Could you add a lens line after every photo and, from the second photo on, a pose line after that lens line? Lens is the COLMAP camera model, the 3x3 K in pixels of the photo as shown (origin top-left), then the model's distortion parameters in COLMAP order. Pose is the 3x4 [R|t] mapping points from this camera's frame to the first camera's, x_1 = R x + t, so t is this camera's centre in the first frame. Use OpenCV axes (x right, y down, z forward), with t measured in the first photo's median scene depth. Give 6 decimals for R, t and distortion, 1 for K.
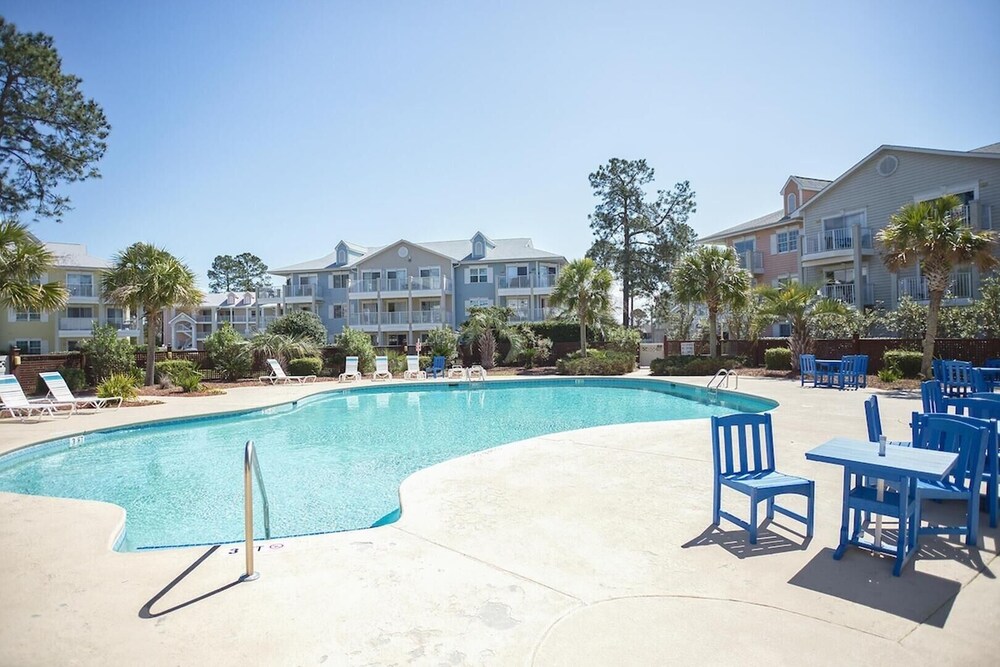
lens RADIAL K [[581.8, 0, 493.4], [0, 581.8, 336.9], [0, 0, 1]] dist [-0.060630, 0.047796]
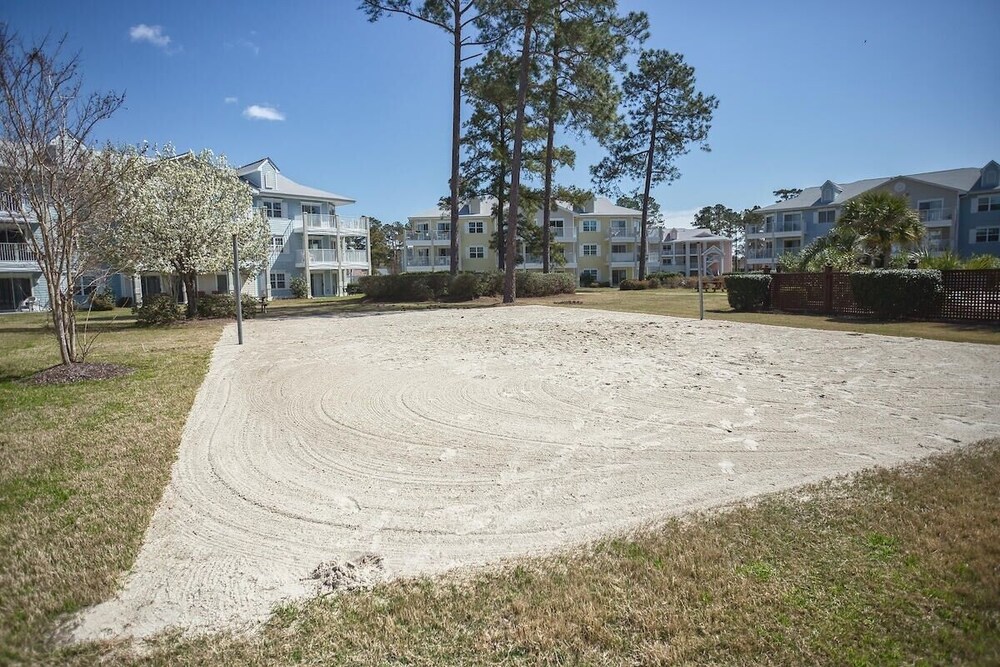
lens RADIAL K [[581.8, 0, 494.0], [0, 581.8, 324.3], [0, 0, 1]] dist [-0.060630, 0.047796]
pose [[0.868764, 0.035665, -0.493940, -0.283455], [0.009085, 0.996088, 0.087902, 0.010394], [0.495142, -0.080854, 0.865041, -0.341238]]
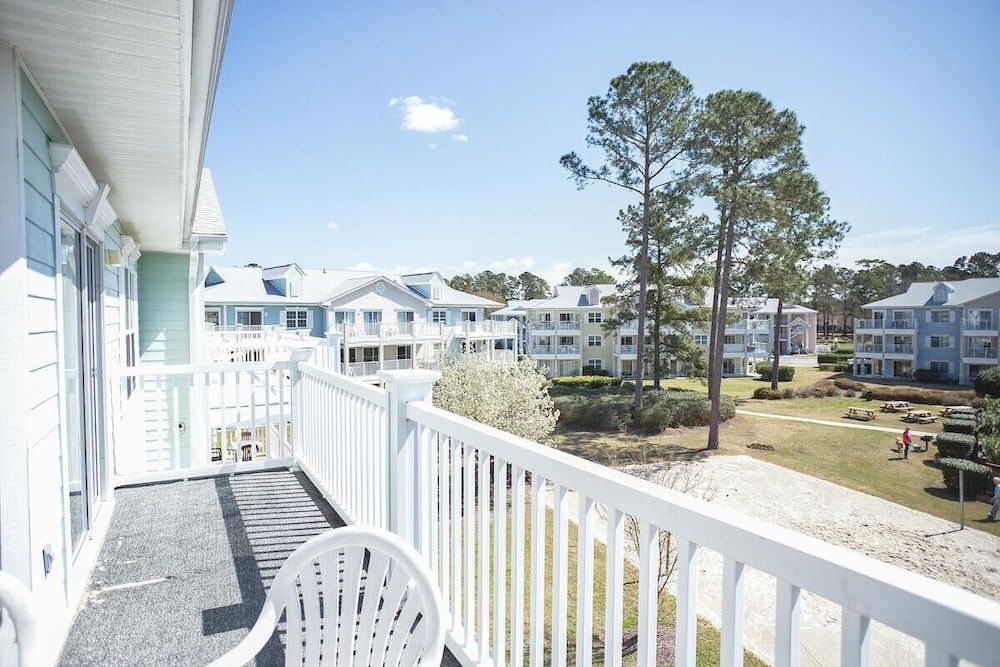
lens RADIAL K [[581.8, 0, 494.4], [0, 581.8, 331.4], [0, 0, 1]] dist [-0.060630, 0.047796]
pose [[0.830745, 0.029839, -0.555852, -0.392410], [-0.009152, 0.999159, 0.039958, -0.111126], [0.556578, -0.028108, 0.830320, -0.509238]]
